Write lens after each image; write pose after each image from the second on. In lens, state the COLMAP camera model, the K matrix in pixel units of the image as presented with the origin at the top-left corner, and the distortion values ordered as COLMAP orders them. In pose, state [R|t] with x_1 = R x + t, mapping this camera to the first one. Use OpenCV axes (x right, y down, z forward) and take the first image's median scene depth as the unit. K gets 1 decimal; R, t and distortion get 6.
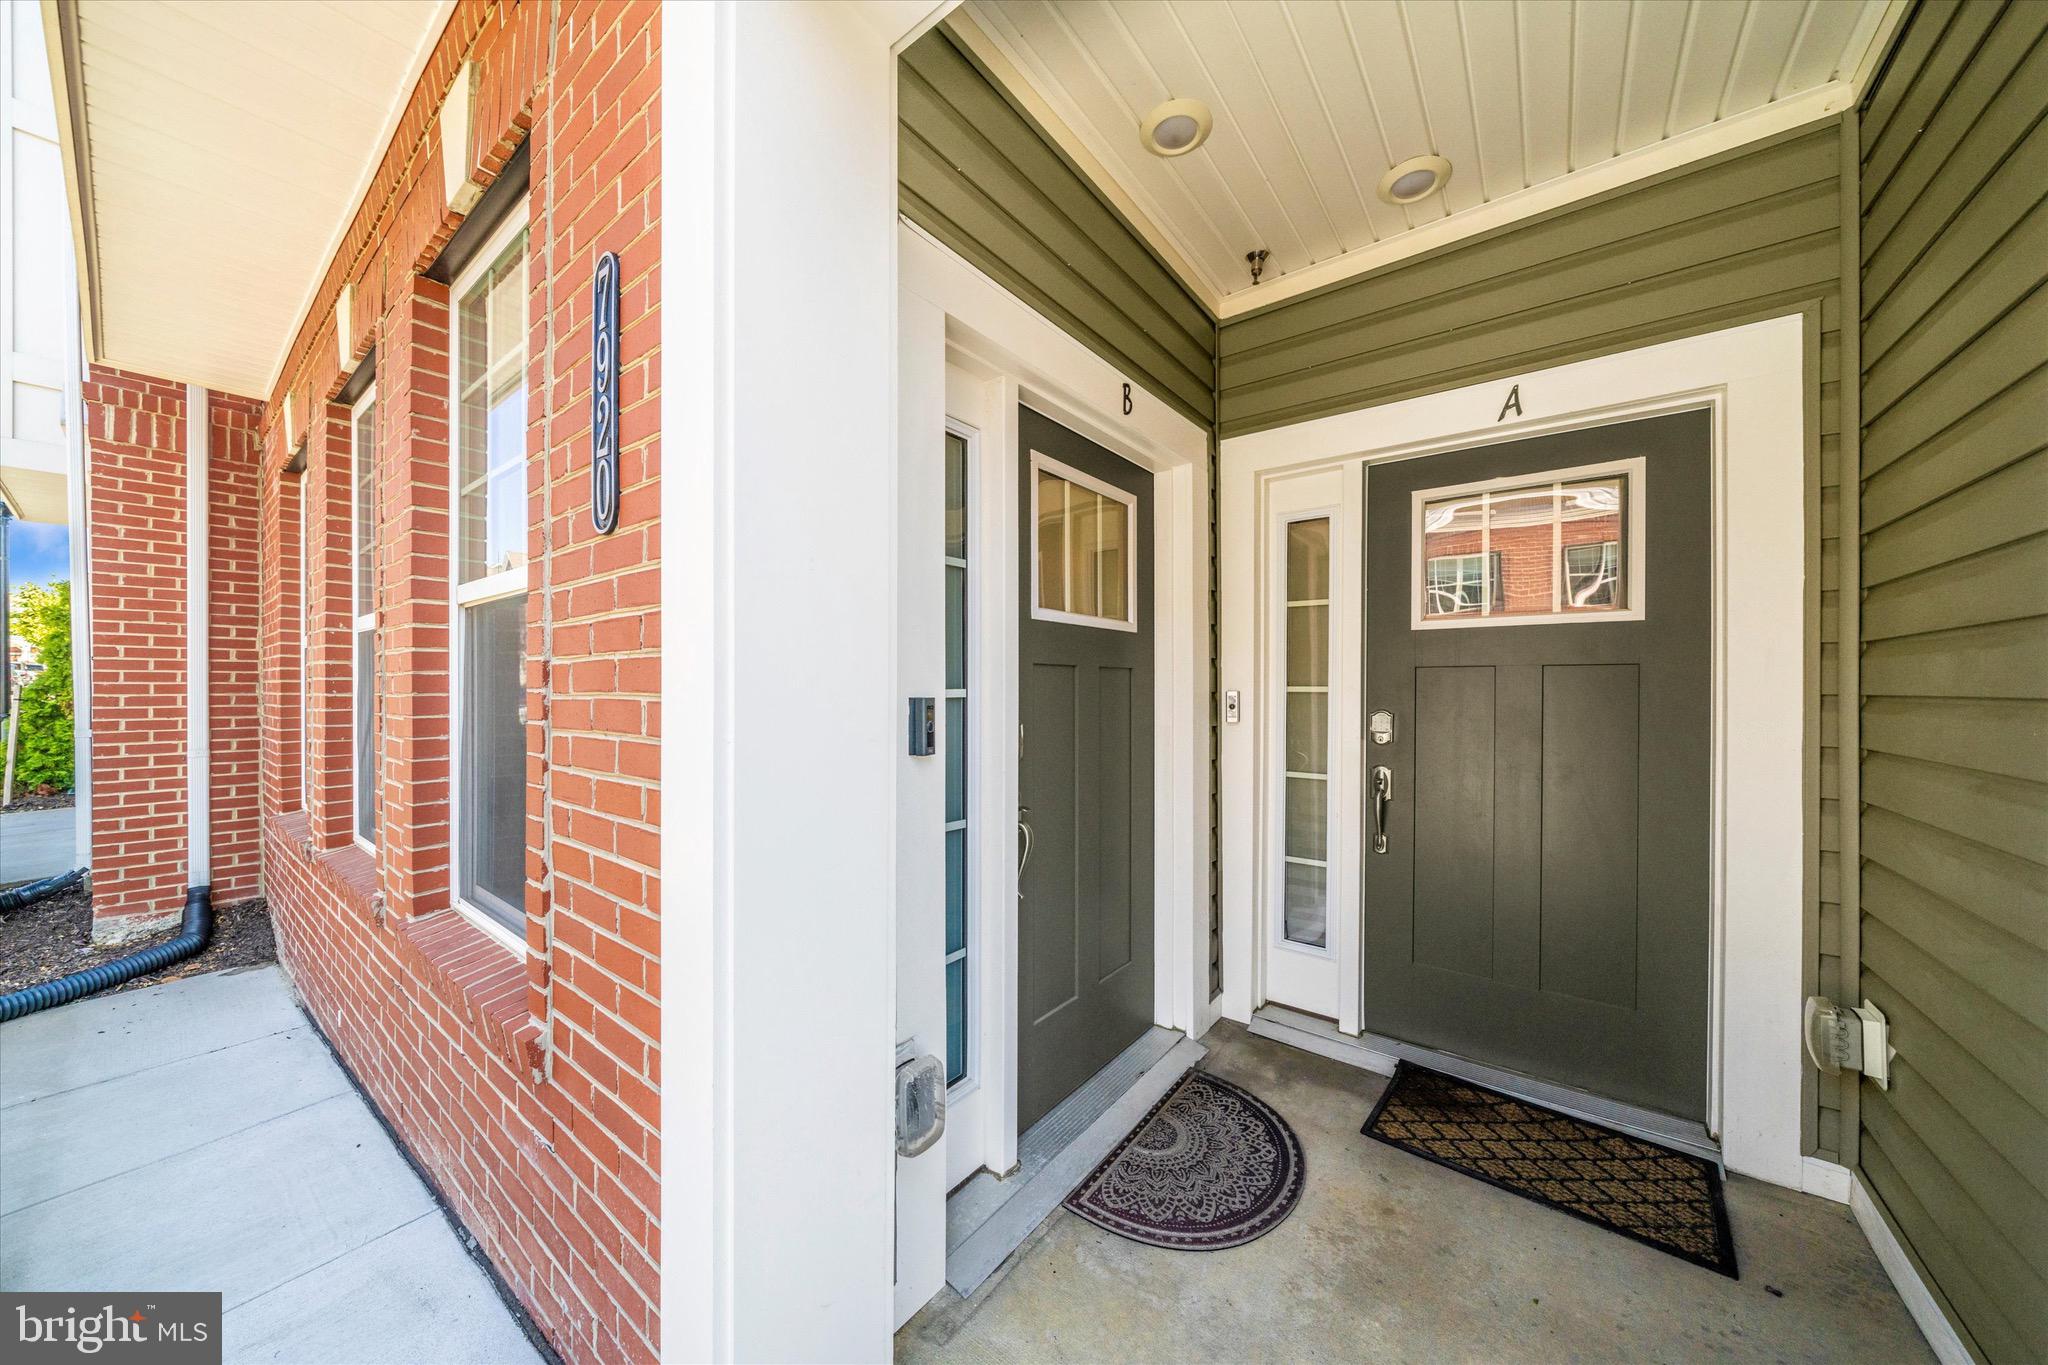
lens RADIAL K [[700.4, 0, 1024.0], [0, 700.4, 682.5], [0, 0, 1]] dist [-0.001479, -0.000246]
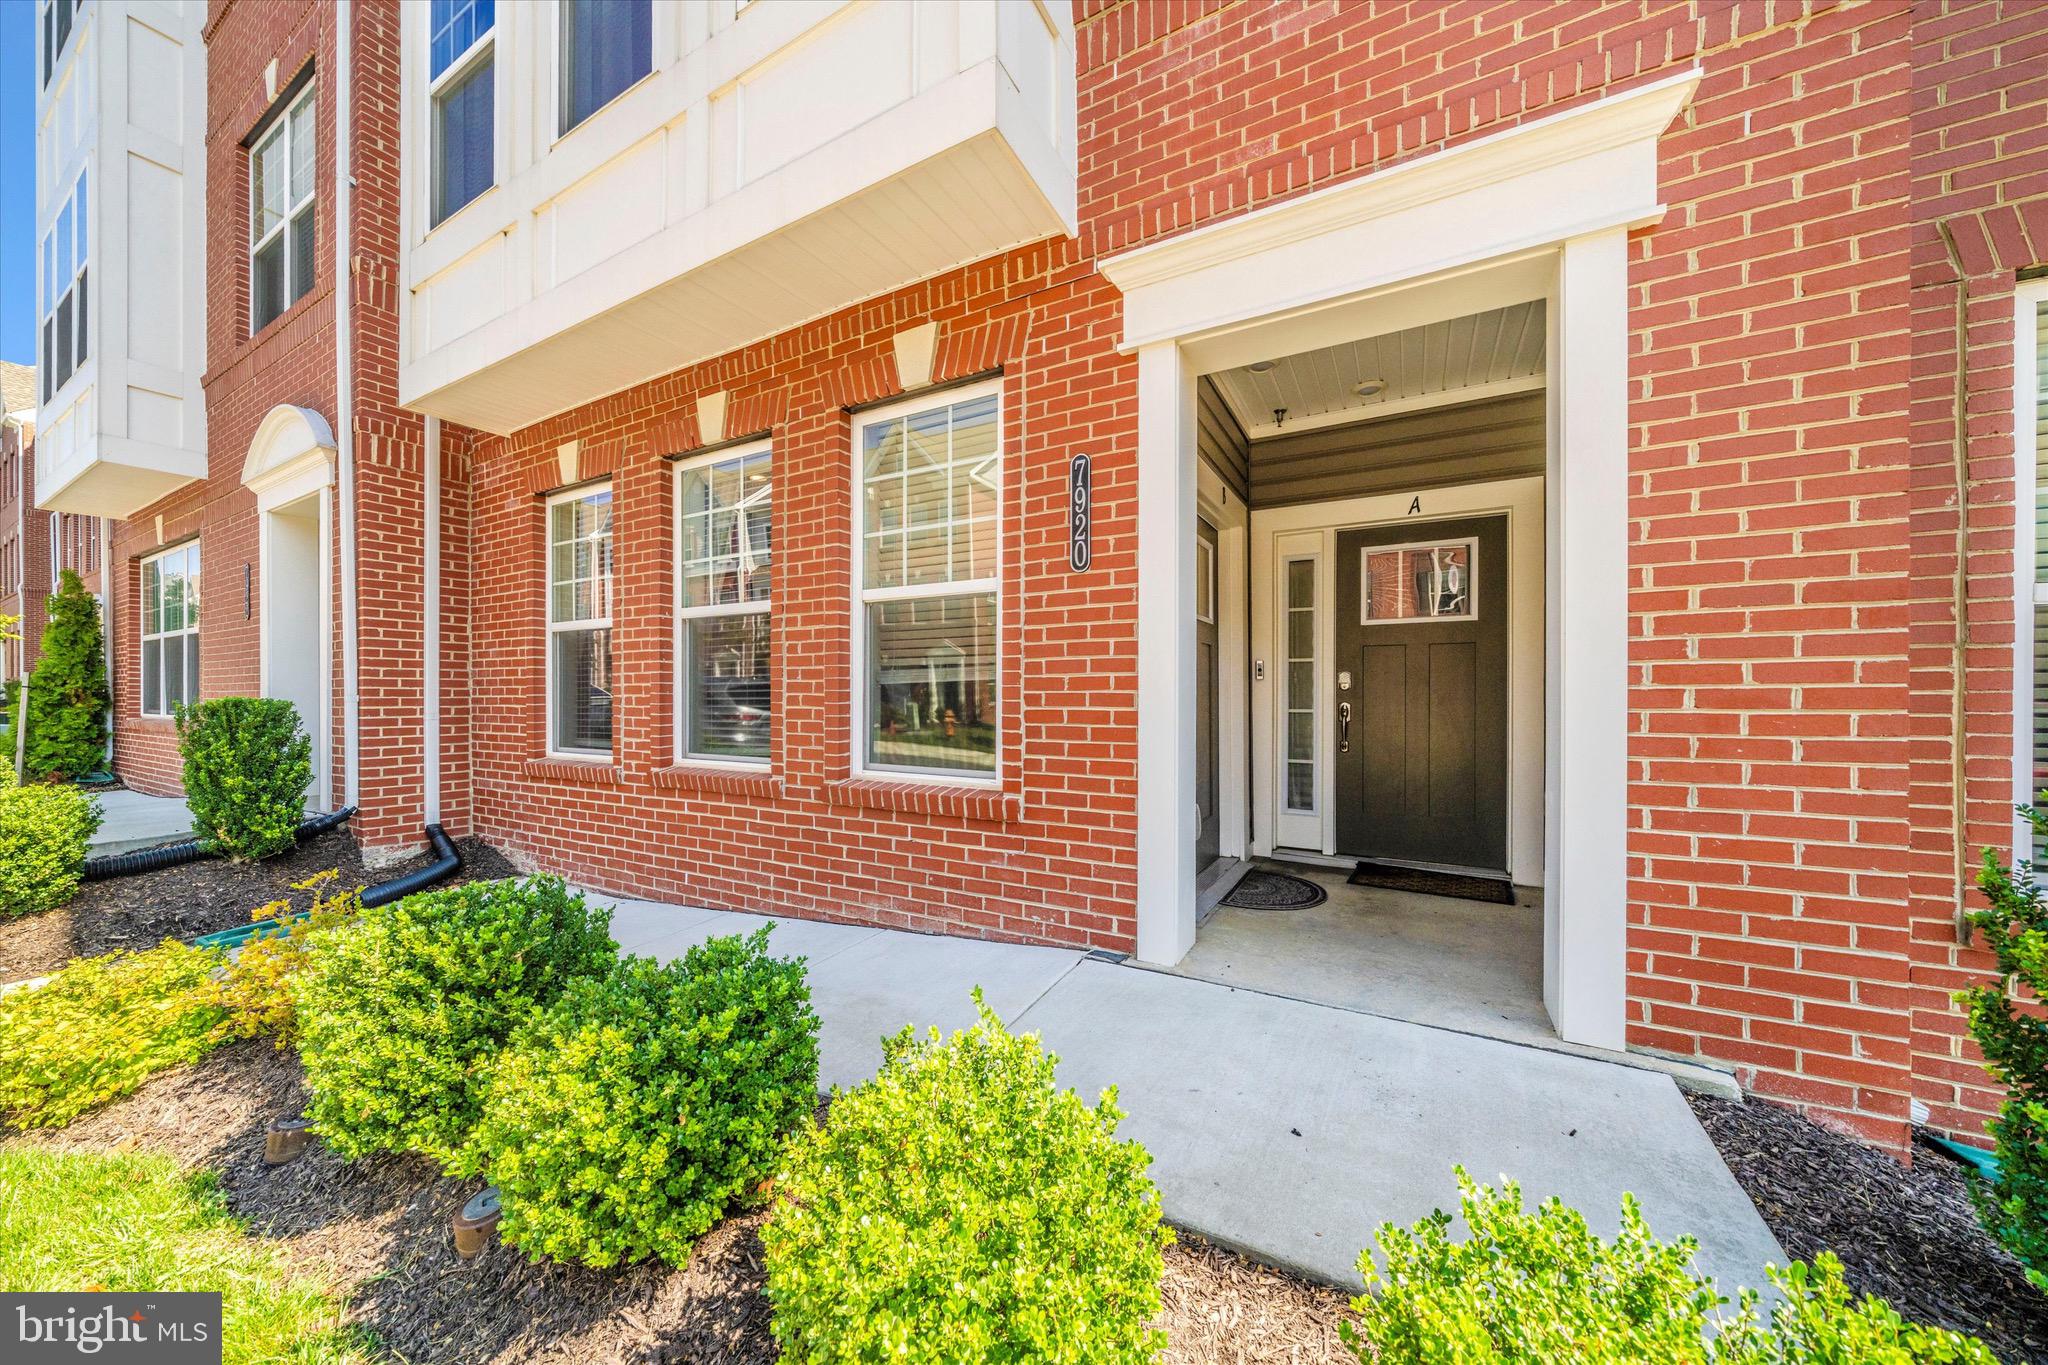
lens RADIAL K [[712.8, 0, 1021.4], [0, 712.8, 685.6], [0, 0, 1]] dist [-0.001796, -0.000347]
pose [[0.989608, 0.002108, 0.143773, -0.482237], [-0.000859, 0.999961, -0.008748, 0.082271], [-0.143786, 0.008533, 0.989572, -0.571722]]
